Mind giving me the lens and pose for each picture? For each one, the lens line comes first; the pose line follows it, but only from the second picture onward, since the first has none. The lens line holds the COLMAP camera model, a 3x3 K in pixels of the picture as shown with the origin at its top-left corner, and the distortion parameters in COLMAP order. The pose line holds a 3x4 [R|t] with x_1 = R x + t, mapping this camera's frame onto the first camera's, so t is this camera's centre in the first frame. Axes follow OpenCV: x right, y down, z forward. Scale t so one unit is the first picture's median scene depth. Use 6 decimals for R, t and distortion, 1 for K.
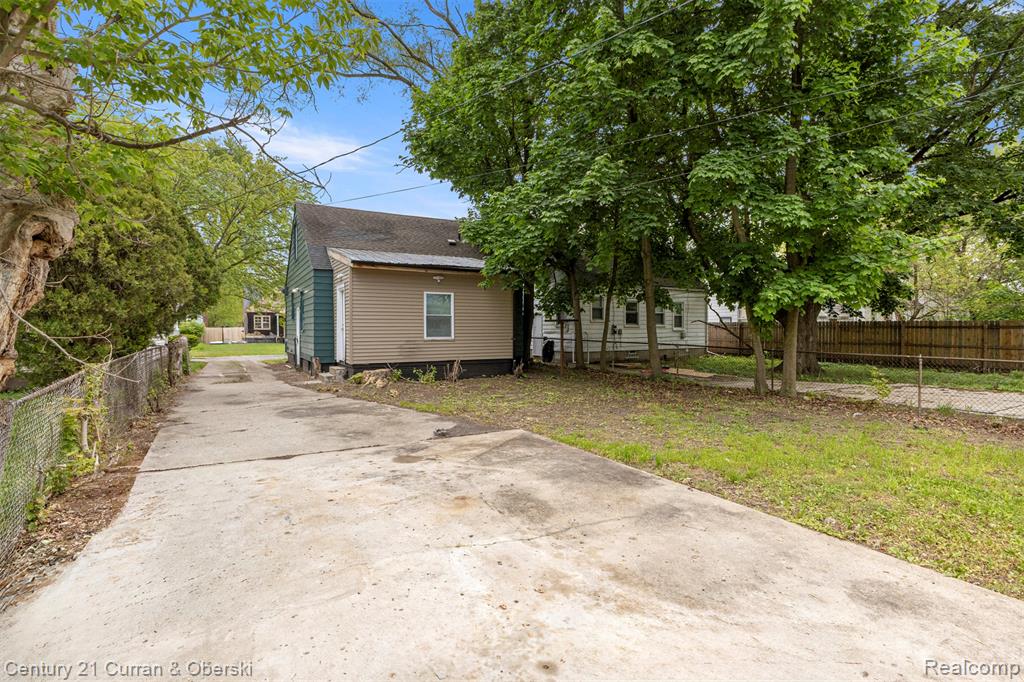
lens RADIAL K [[502.7, 0, 515.3], [0, 502.7, 337.3], [0, 0, 1]] dist [0.012650, -0.001117]
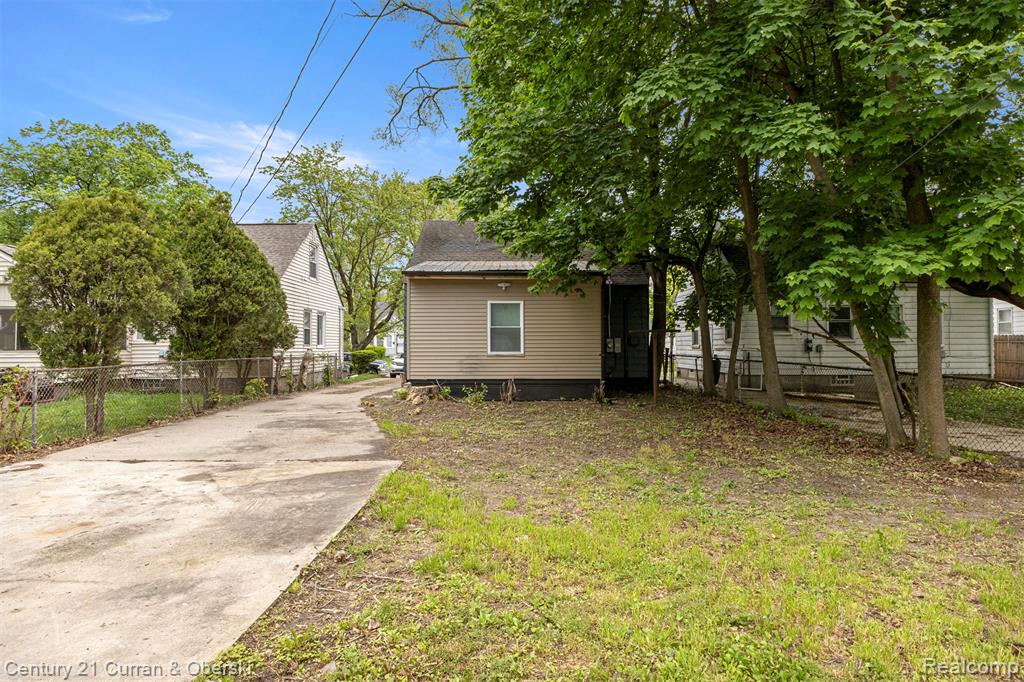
lens RADIAL K [[546.9, 0, 512.0], [0, 546.9, 341.0], [0, 0, 1]] dist [-0.002861, -0.001459]
pose [[0.871717, -0.005816, -0.489975, 0.330319], [-0.009359, 0.999550, -0.028515, 0.007598], [0.489920, 0.029443, 0.871270, 0.175284]]
